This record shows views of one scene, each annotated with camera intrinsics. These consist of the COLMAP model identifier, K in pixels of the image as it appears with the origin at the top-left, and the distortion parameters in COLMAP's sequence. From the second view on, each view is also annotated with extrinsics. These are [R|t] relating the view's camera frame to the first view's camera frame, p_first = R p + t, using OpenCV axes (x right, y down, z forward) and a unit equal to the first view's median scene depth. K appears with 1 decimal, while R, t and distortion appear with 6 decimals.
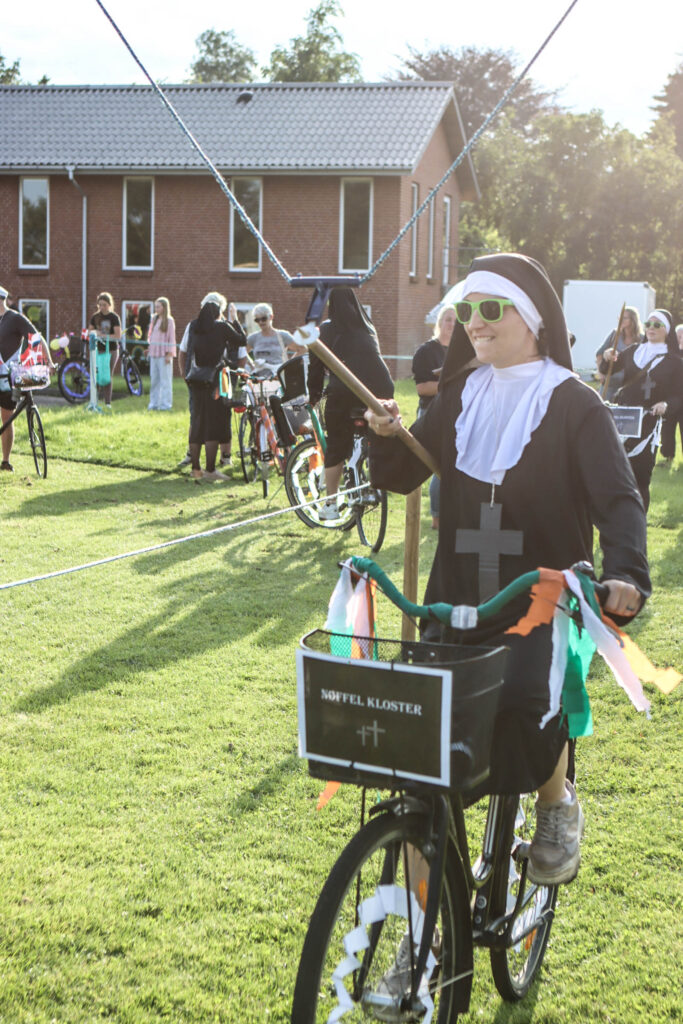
lens RADIAL K [[1964.2, 0, 341.5], [0, 1964.2, 512.0], [0, 0, 1]] dist [-0.049919, 0.153715]
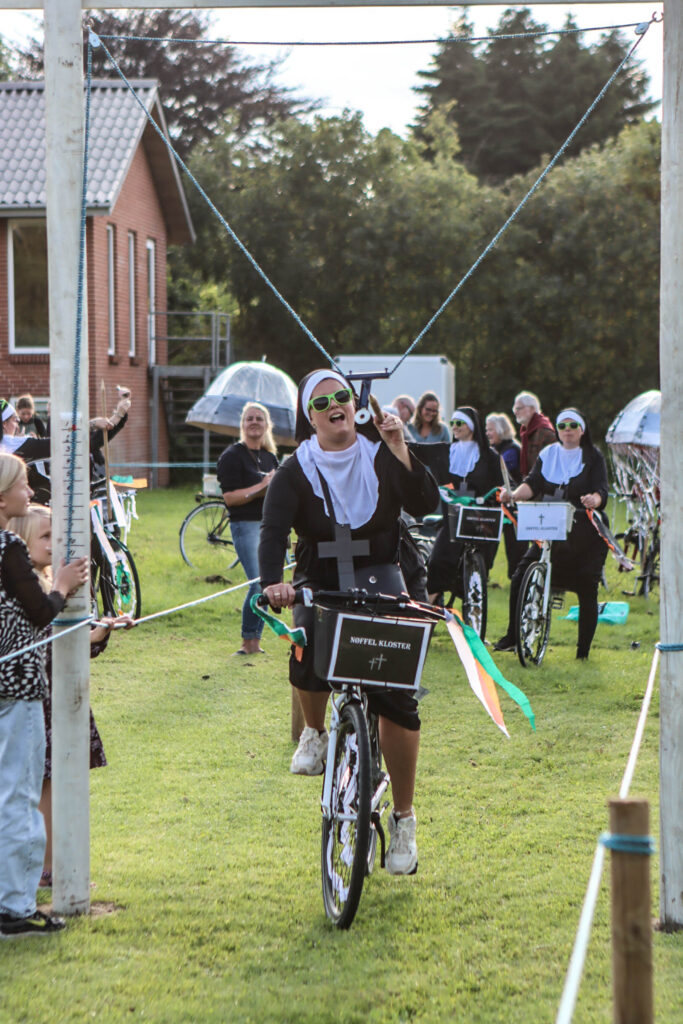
lens RADIAL K [[3103.9, 0, 341.5], [0, 3103.9, 512.0], [0, 0, 1]] dist [0.145041, 0.618636]
pose [[0.990968, -0.035170, 0.129408, -0.030766], [0.043581, 0.997077, -0.062751, 0.011256], [-0.126823, 0.067824, 0.989604, -0.126100]]
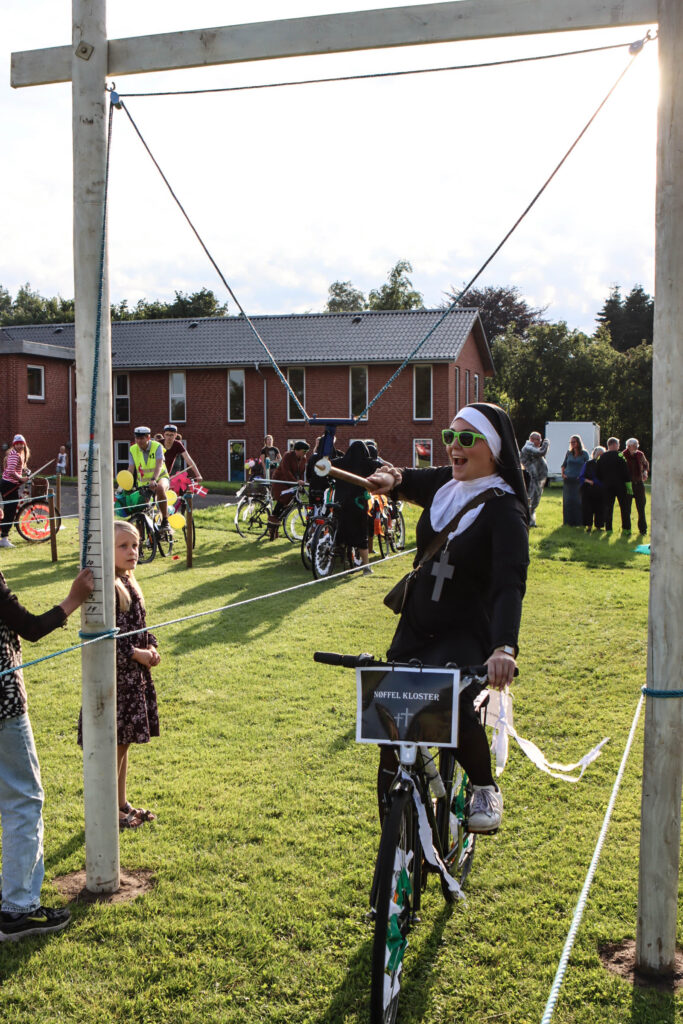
lens RADIAL K [[1149.0, 0, 341.5], [0, 1149.0, 512.0], [0, 0, 1]] dist [-0.138042, 0.205921]
pose [[0.997466, -0.018899, -0.068585, 0.003211], [0.016020, 0.998977, -0.042279, -0.000915], [0.069314, 0.041073, 0.996749, 0.004961]]
